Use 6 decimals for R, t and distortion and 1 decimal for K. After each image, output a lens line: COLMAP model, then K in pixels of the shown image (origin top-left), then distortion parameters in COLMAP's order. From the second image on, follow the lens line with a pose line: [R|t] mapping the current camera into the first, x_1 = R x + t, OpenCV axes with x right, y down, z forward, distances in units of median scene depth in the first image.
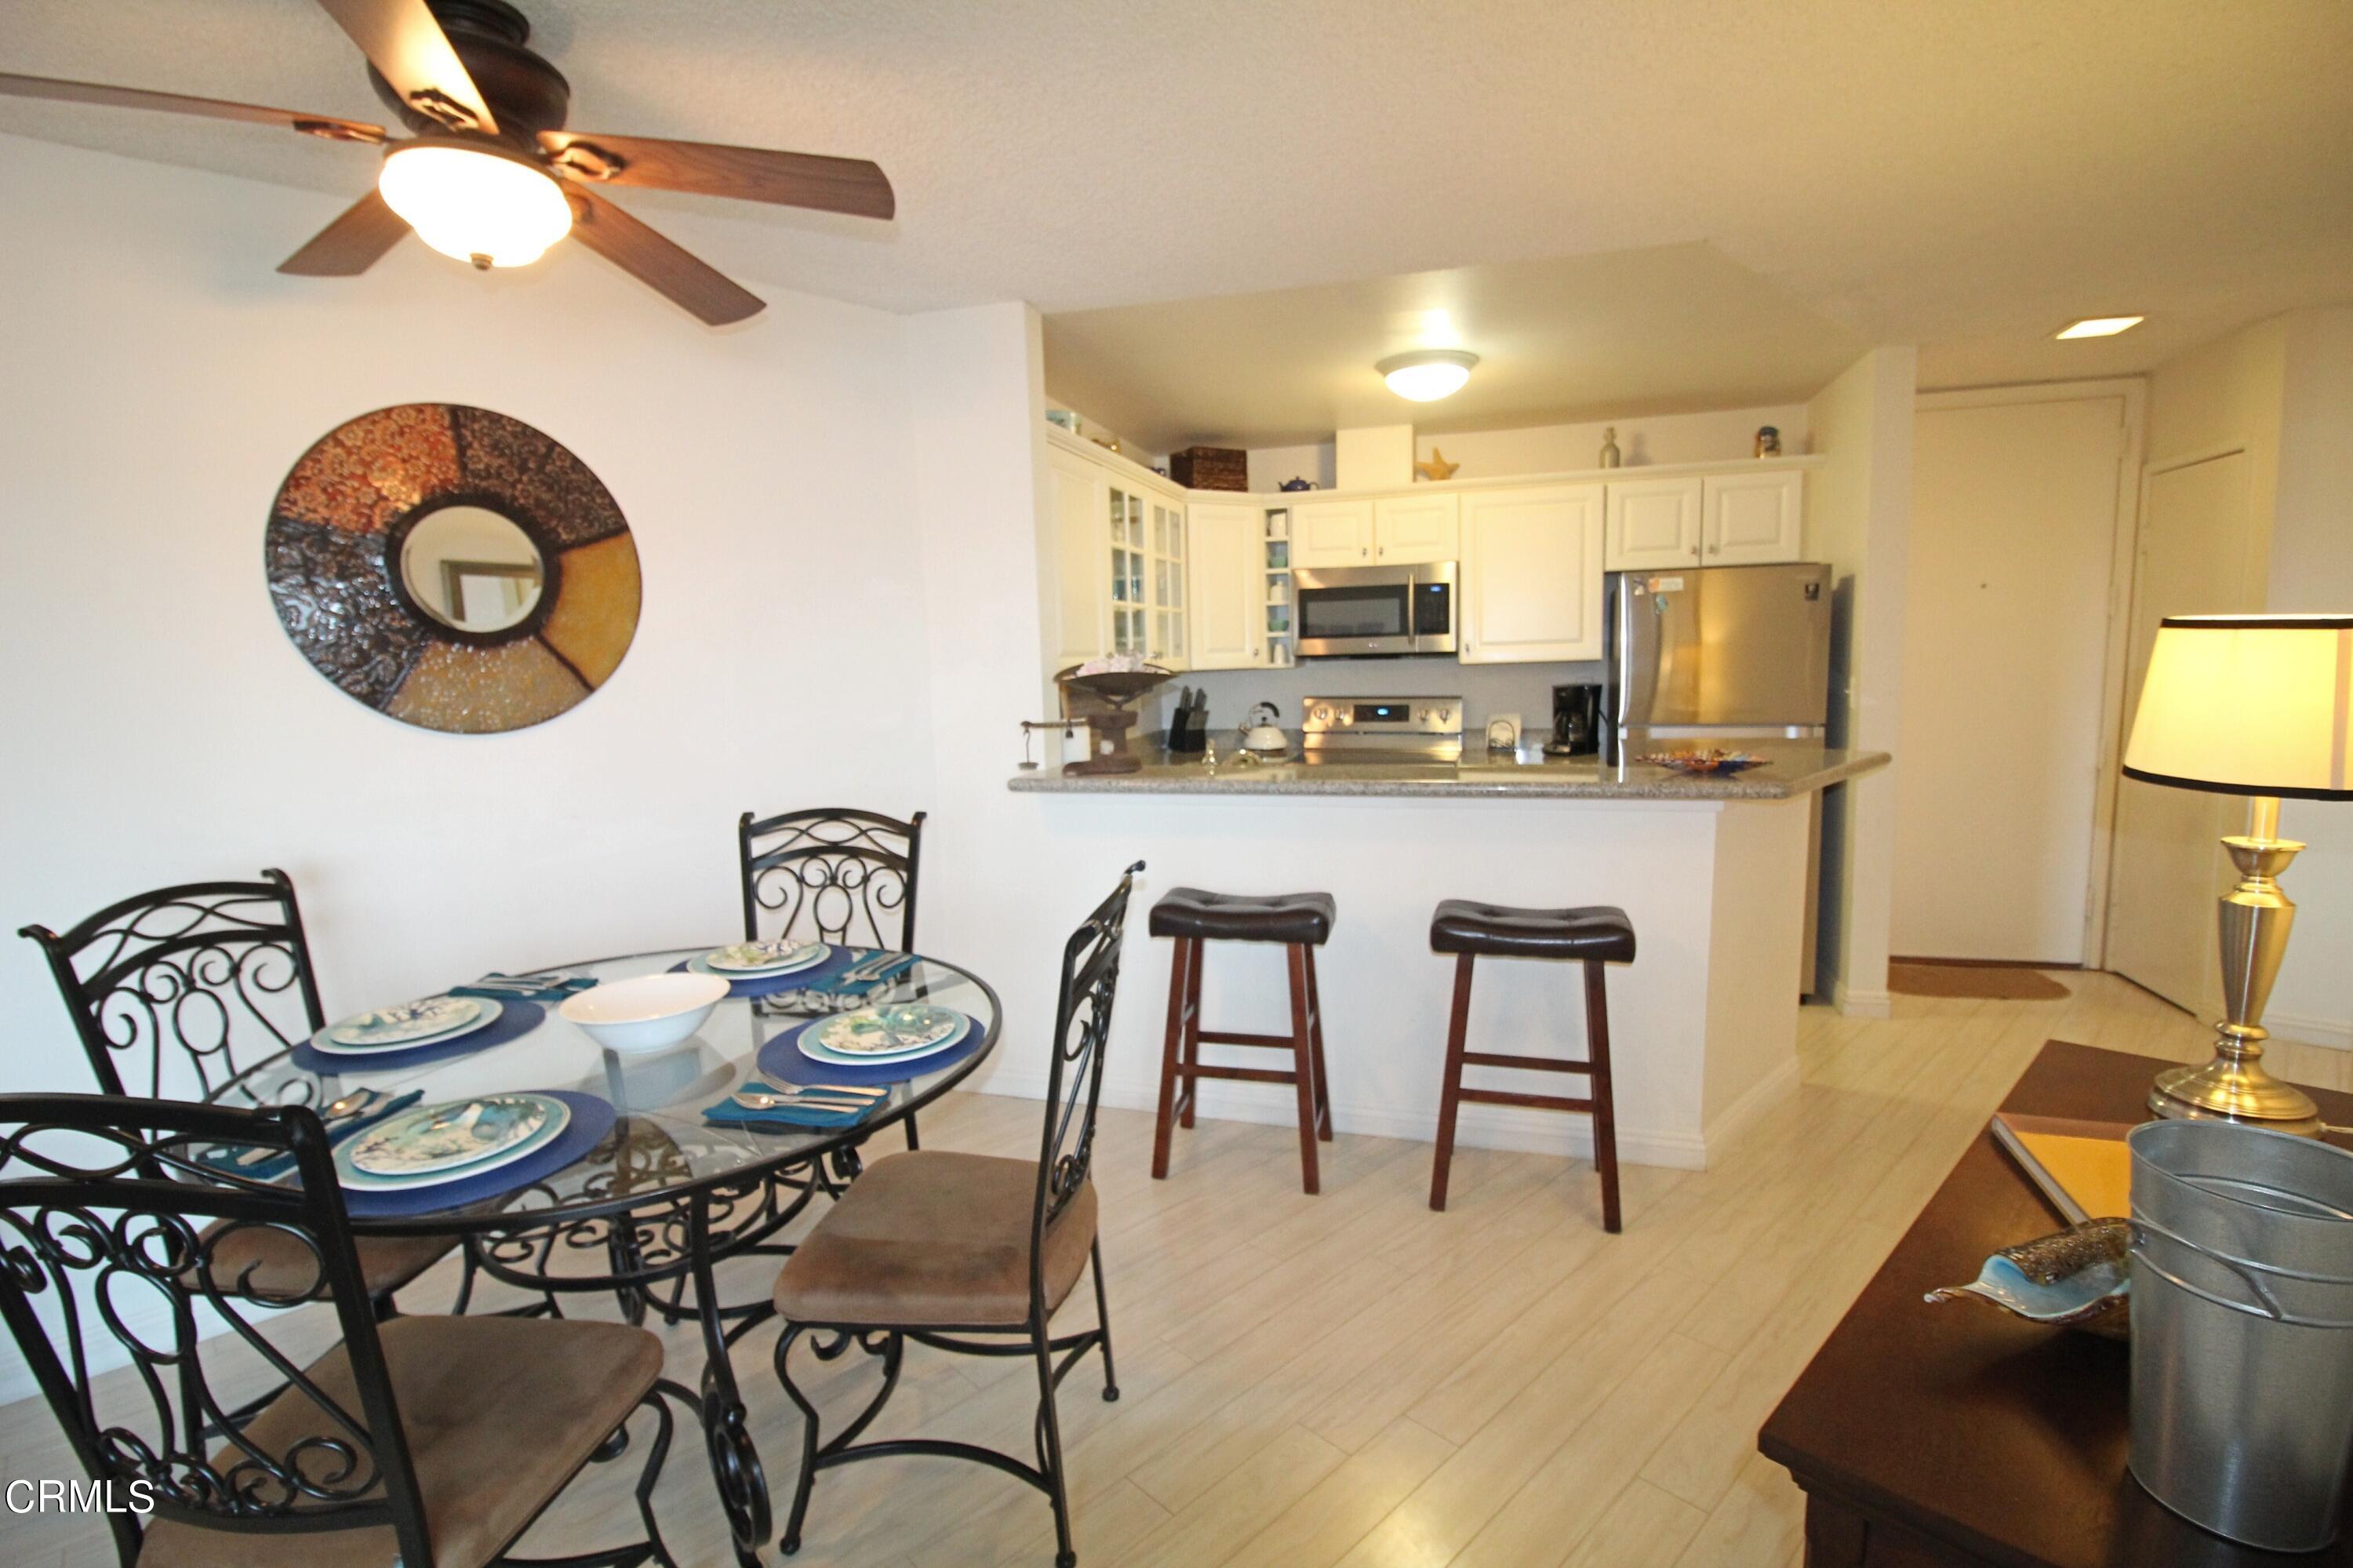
lens RADIAL K [[1092.6, 0, 1183.8], [0, 1092.6, 794.5], [0, 0, 1]] dist [-0.002188, -0.011734]
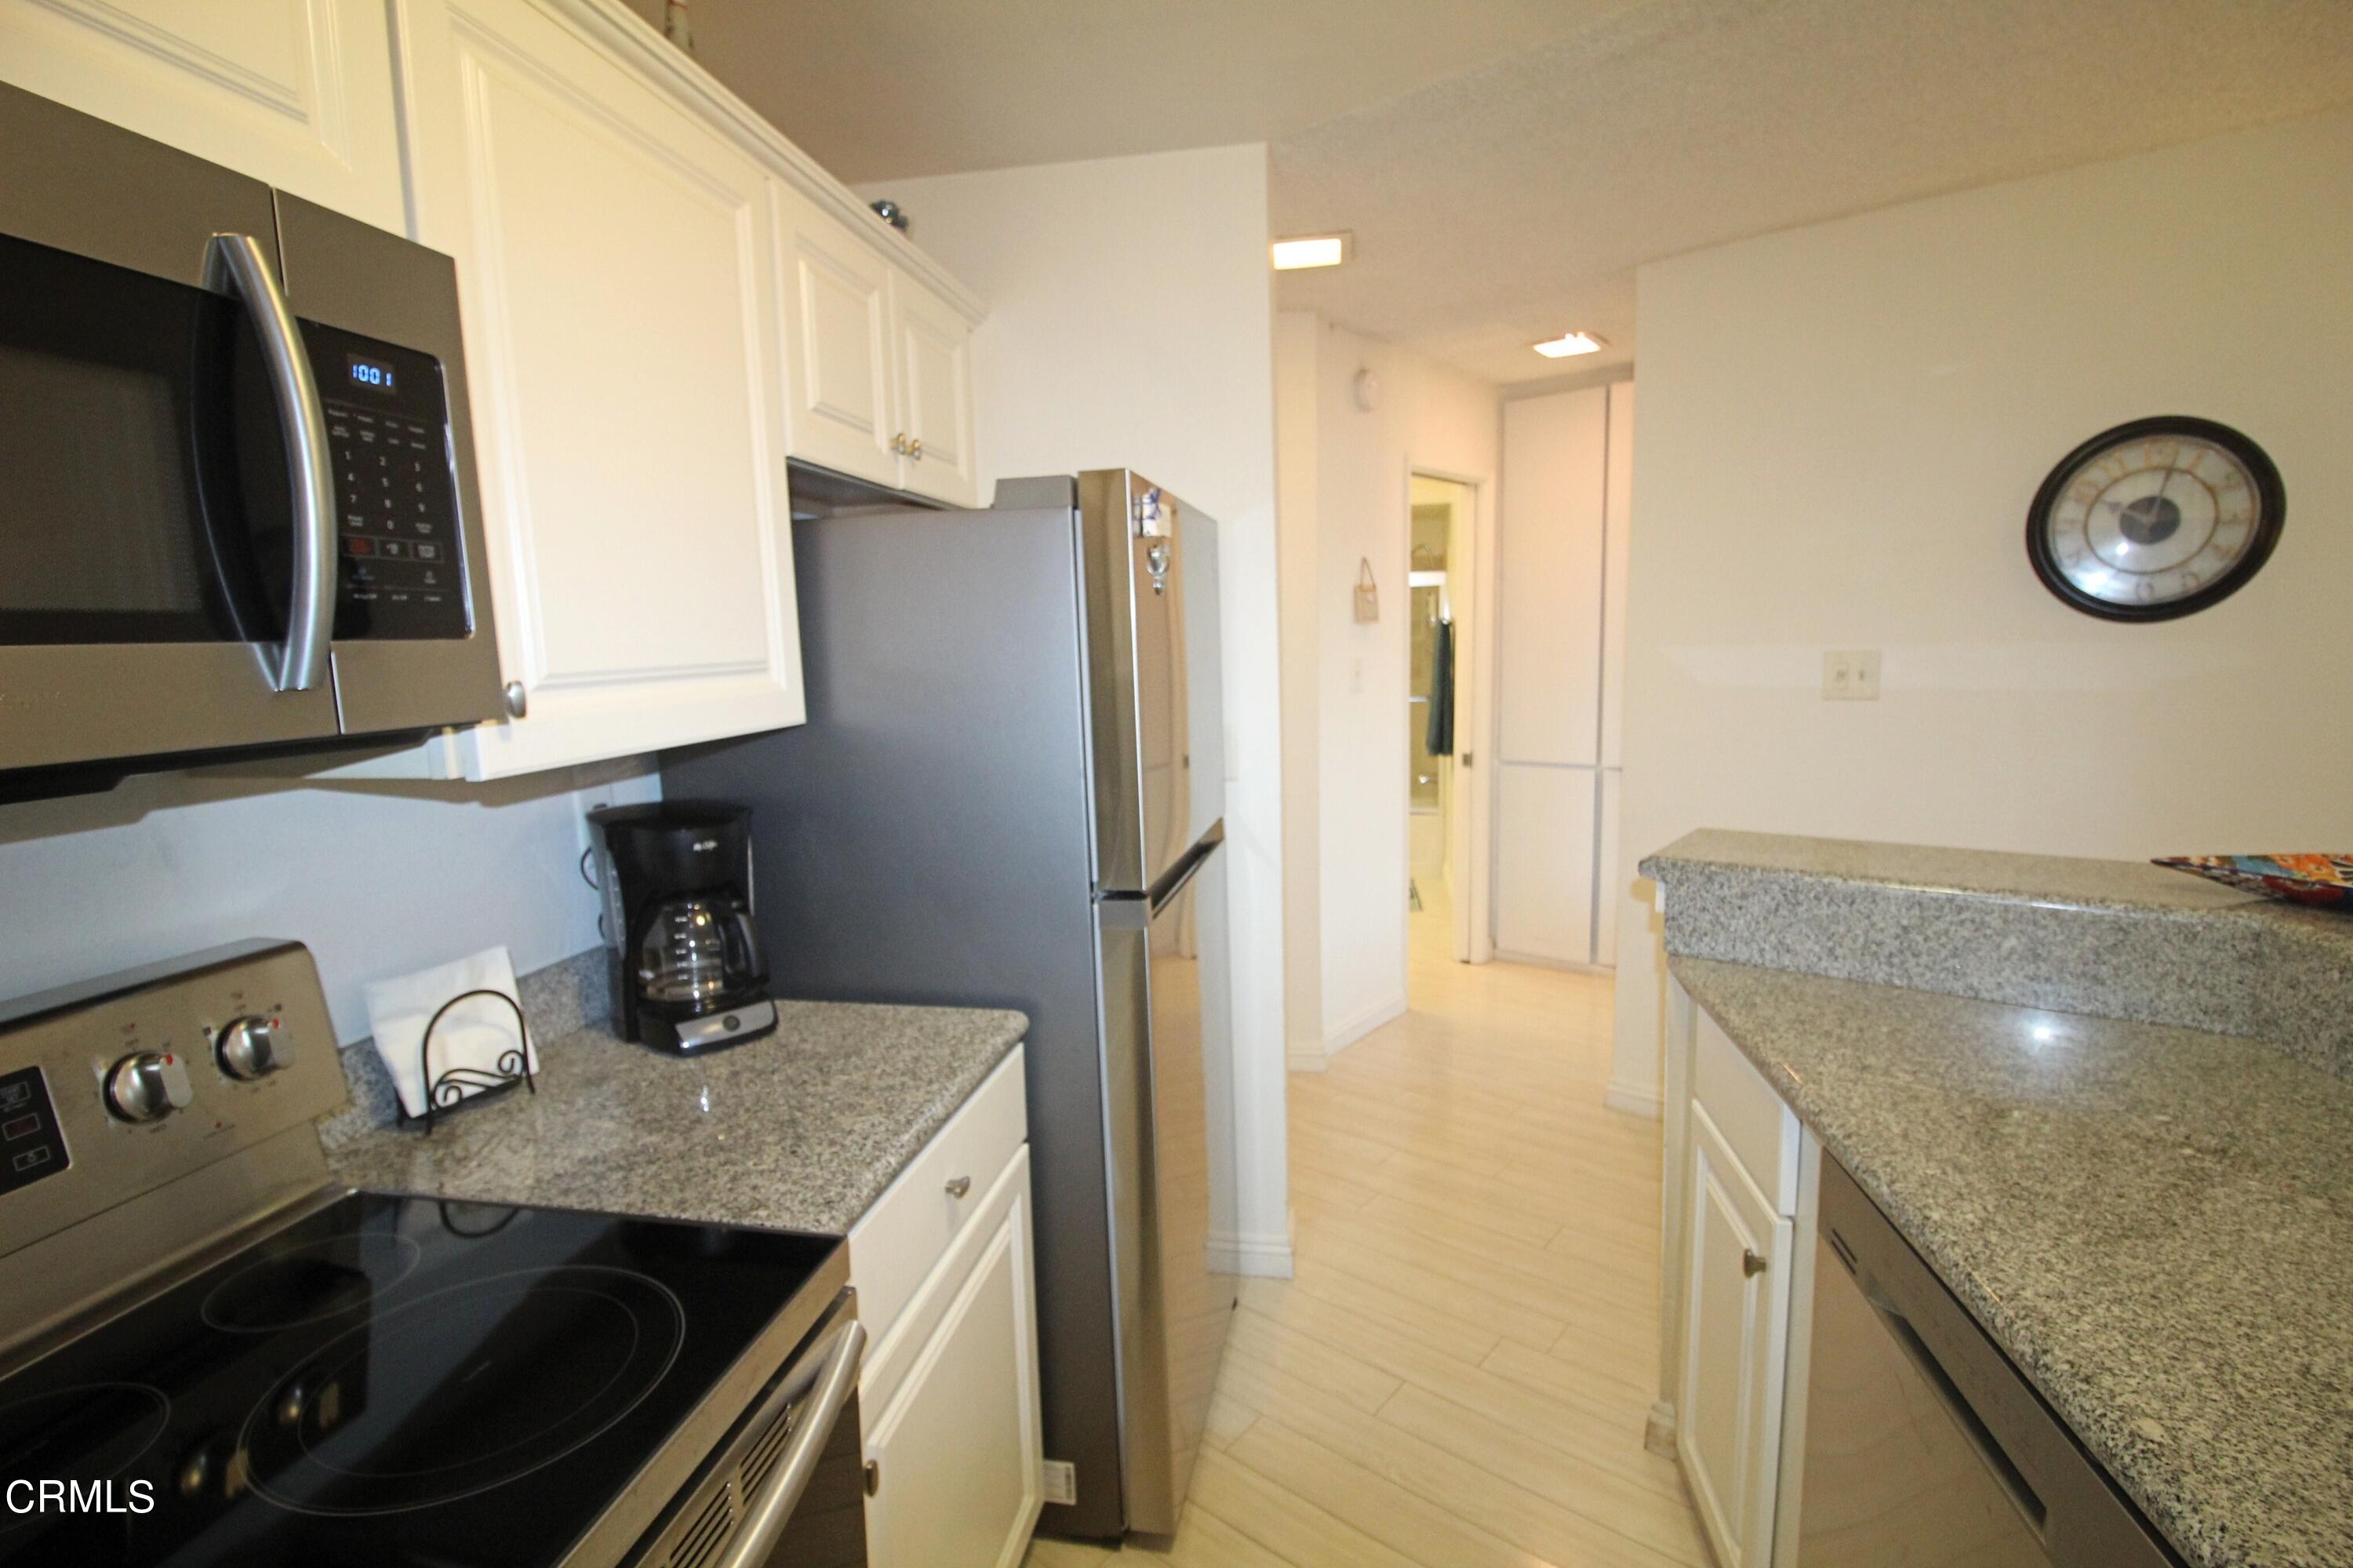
lens RADIAL K [[1092.6, 0, 1183.7], [0, 1092.6, 787.8], [0, 0, 1]] dist [-0.002188, -0.011734]
pose [[-0.118774, -0.105013, 0.987352, 0.067521], [0.157175, 0.979865, 0.123124, -0.232192], [-0.980402, 0.169811, -0.099877, 1.684758]]
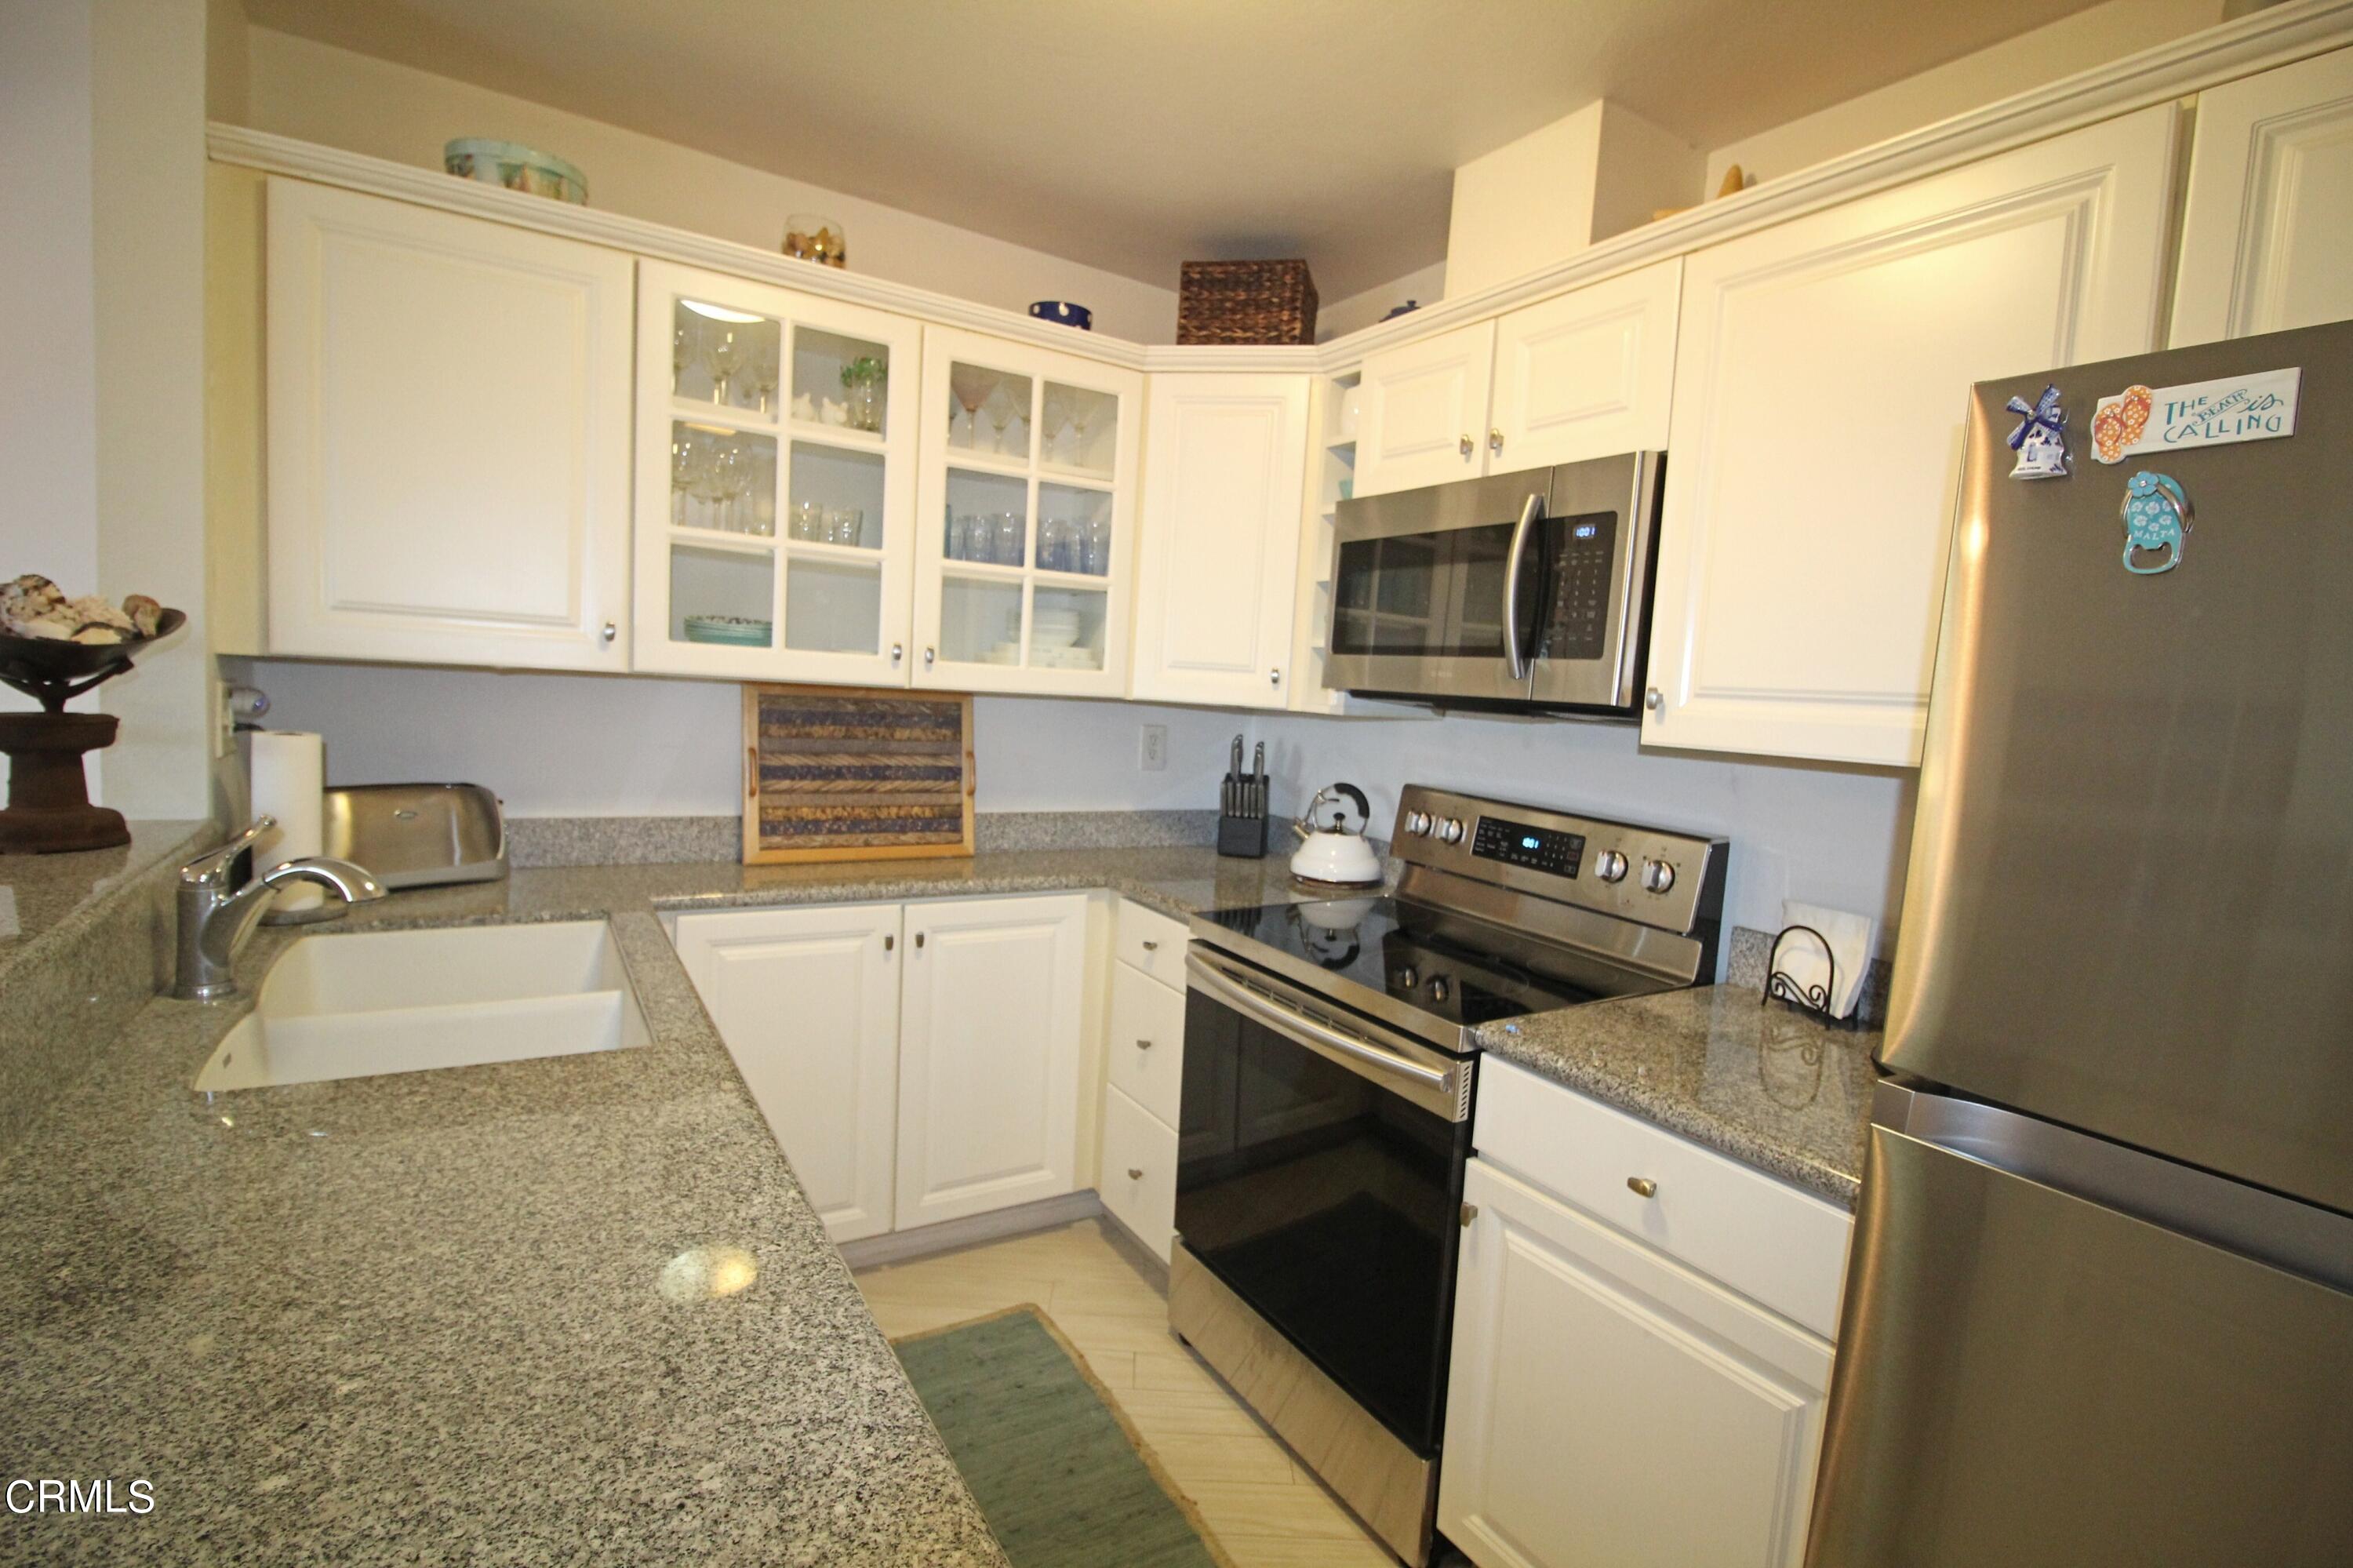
lens RADIAL K [[1092.6, 0, 1185.3], [0, 1092.6, 795.4], [0, 0, 1]] dist [-0.002188, -0.011734]
pose [[0.742618, 0.143570, -0.654145, 0.714151], [-0.168233, 0.985423, 0.025292, -0.165878], [0.648241, 0.091266, 0.755946, 1.211885]]
